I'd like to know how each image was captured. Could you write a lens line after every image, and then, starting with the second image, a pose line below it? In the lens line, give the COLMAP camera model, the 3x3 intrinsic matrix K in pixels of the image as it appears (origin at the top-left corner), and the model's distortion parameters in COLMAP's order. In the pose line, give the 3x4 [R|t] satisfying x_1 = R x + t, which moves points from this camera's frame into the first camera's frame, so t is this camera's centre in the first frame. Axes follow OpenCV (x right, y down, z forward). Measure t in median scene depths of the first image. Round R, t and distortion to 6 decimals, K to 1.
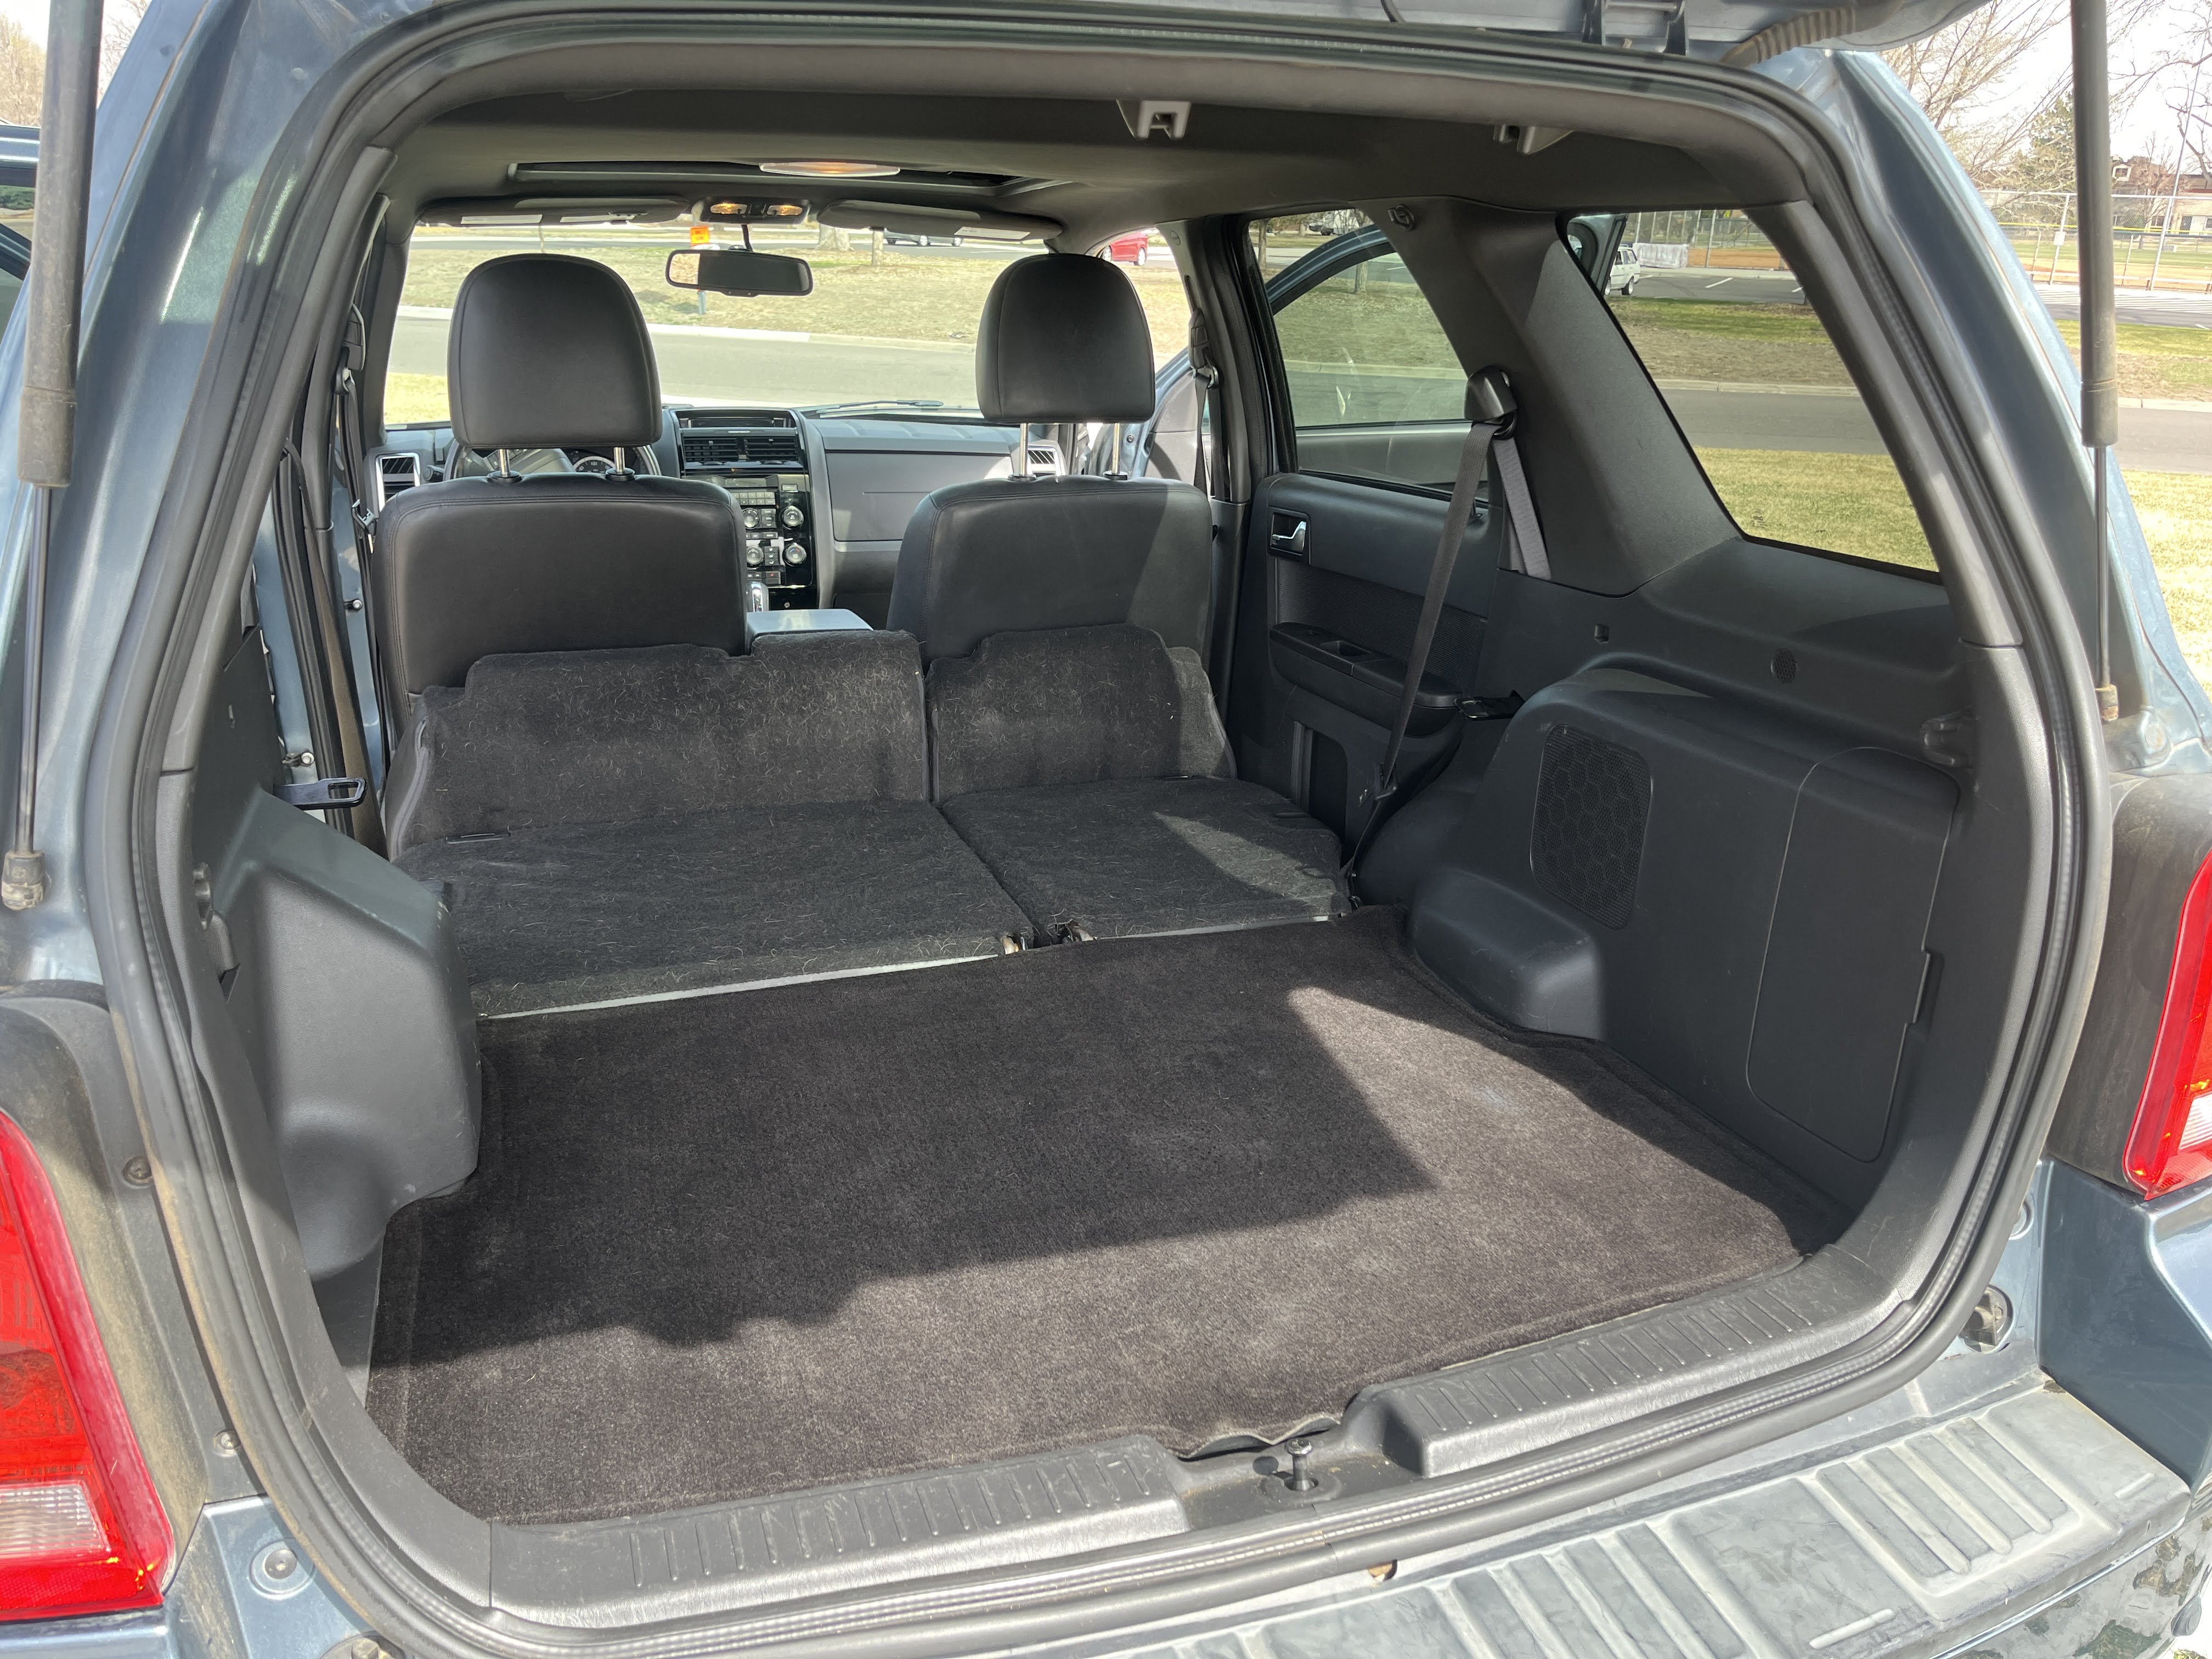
lens RADIAL K [[1663.7, 0, 1122.2], [0, 1663.7, 809.4], [0, 0, 1]] dist [0.061833, -0.083071]
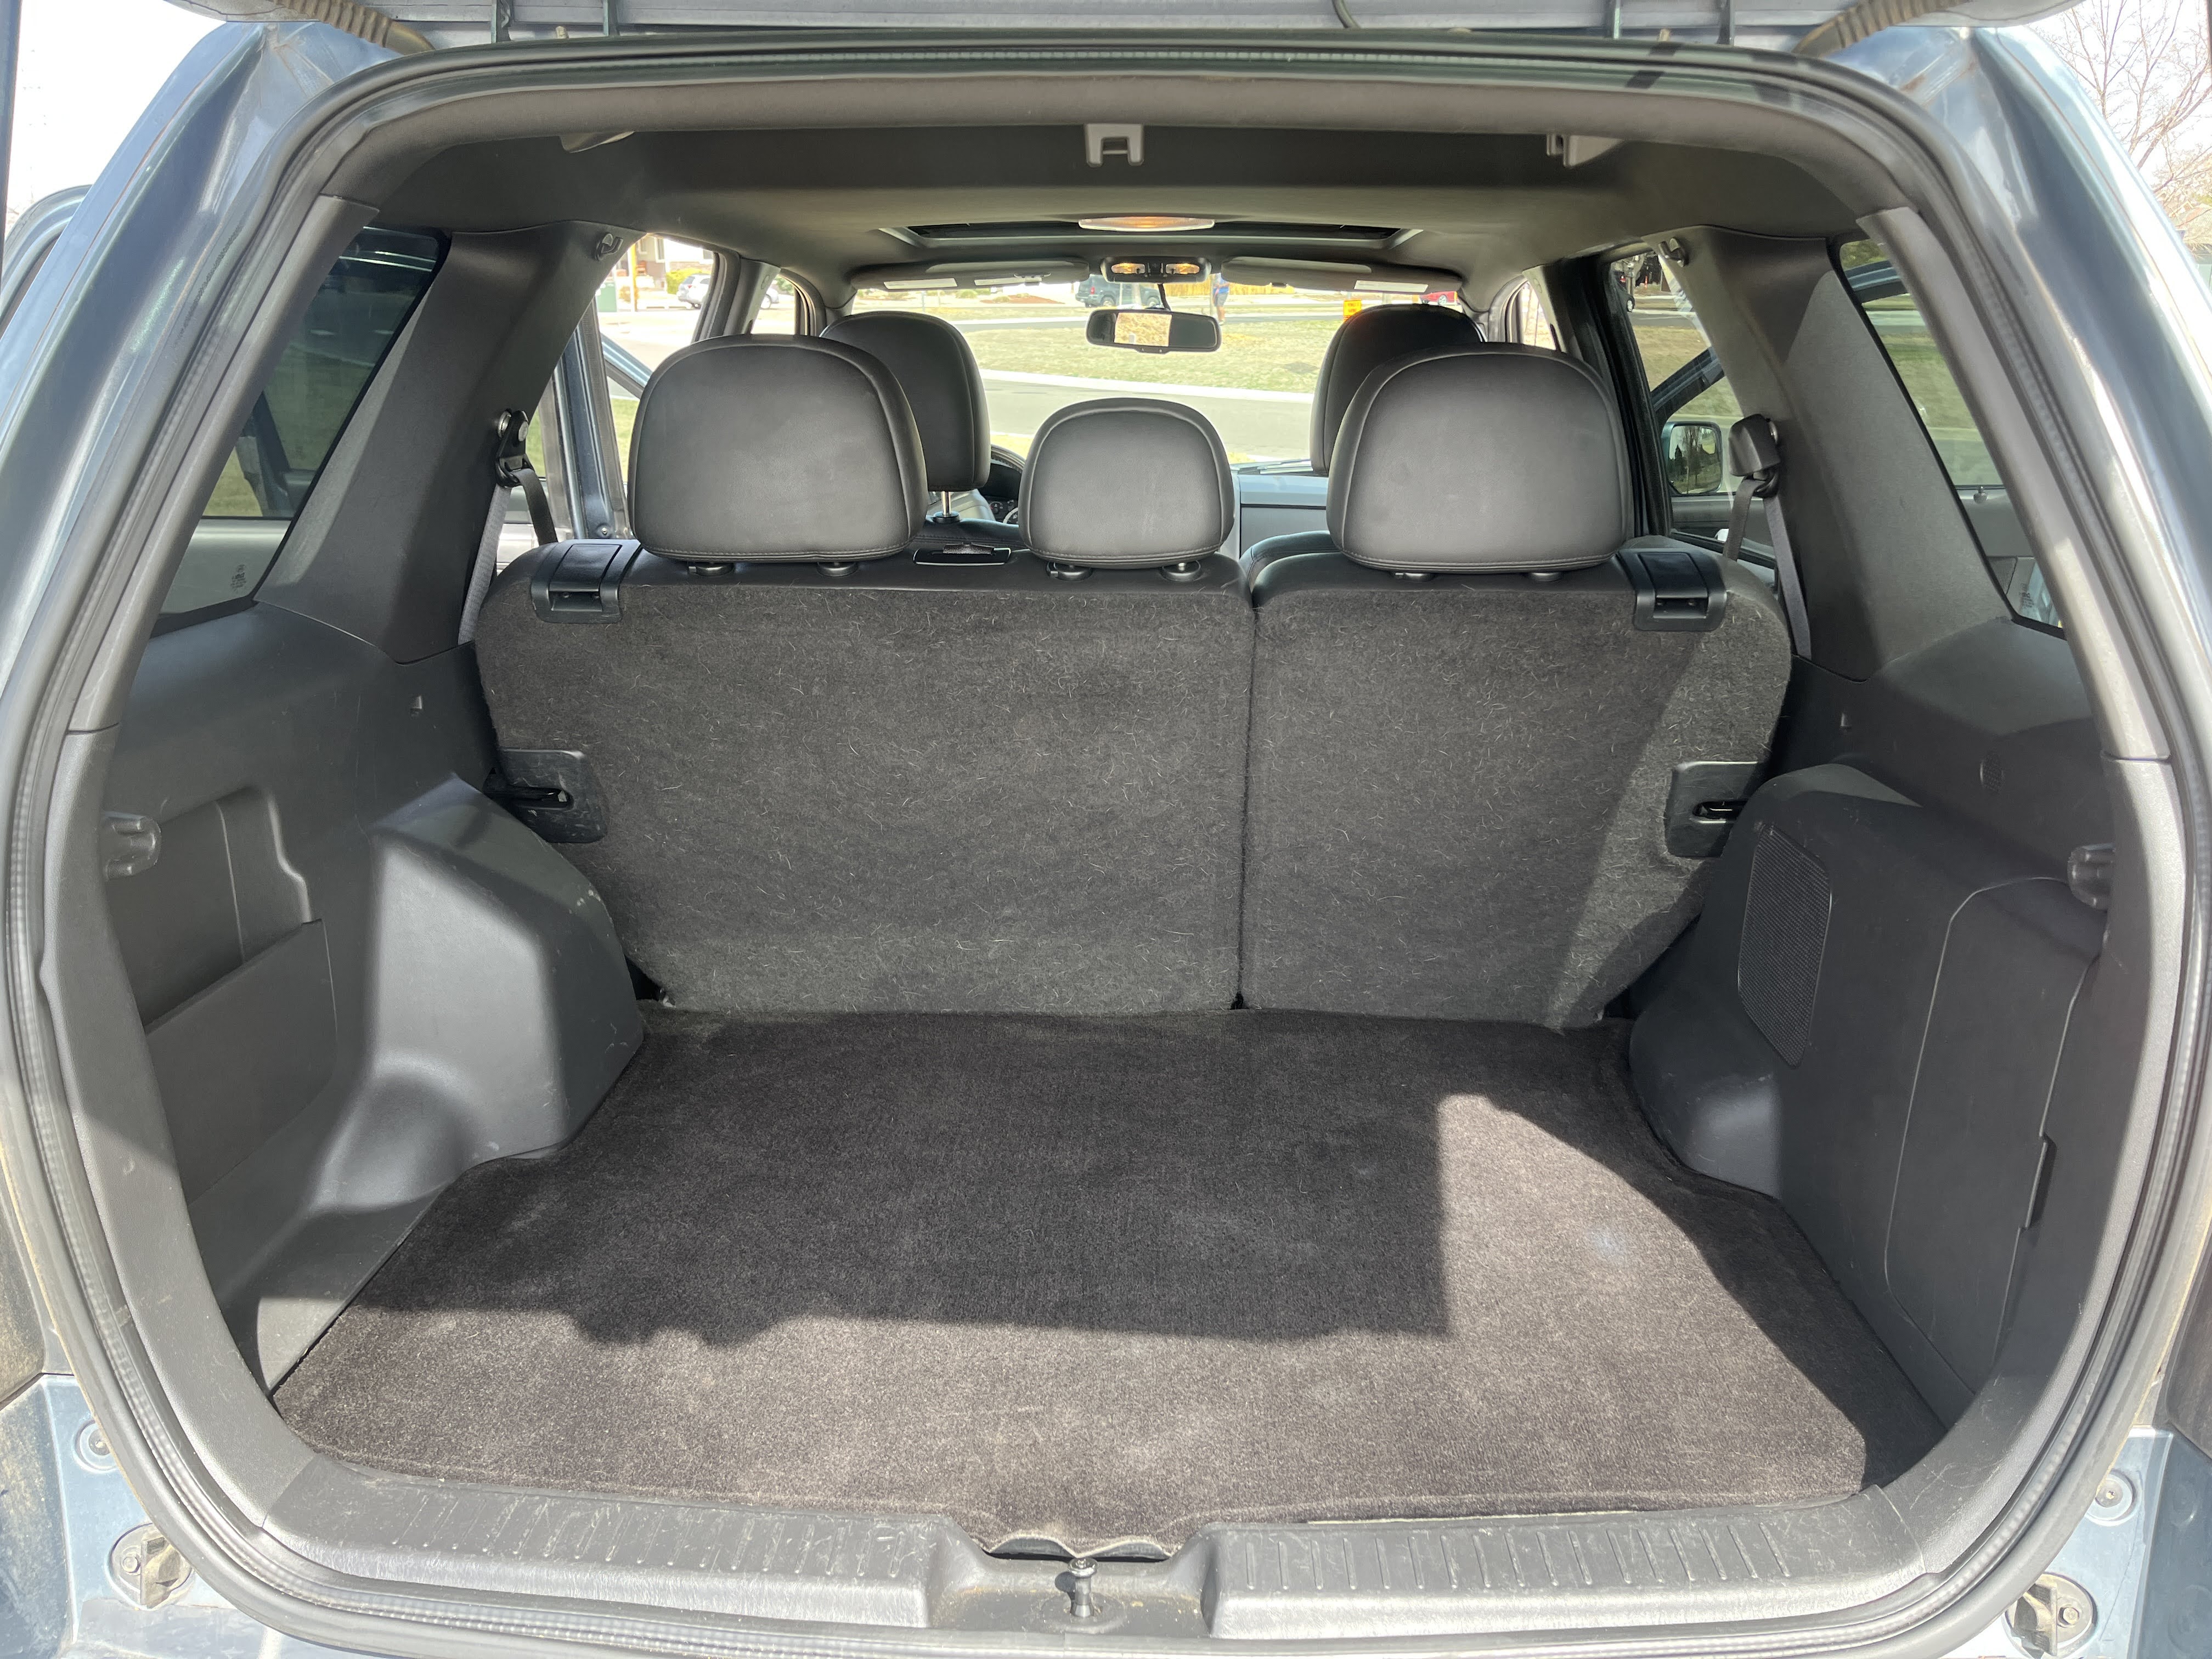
lens RADIAL K [[1674.4, 0, 1107.1], [0, 1674.4, 795.1], [0, 0, 1]] dist [0.063027, -0.089147]
pose [[0.937040, 0.083633, -0.339060, 0.339236], [-0.099066, 0.994674, -0.028436, -0.010765], [0.334876, 0.060235, 0.940335, 0.099062]]
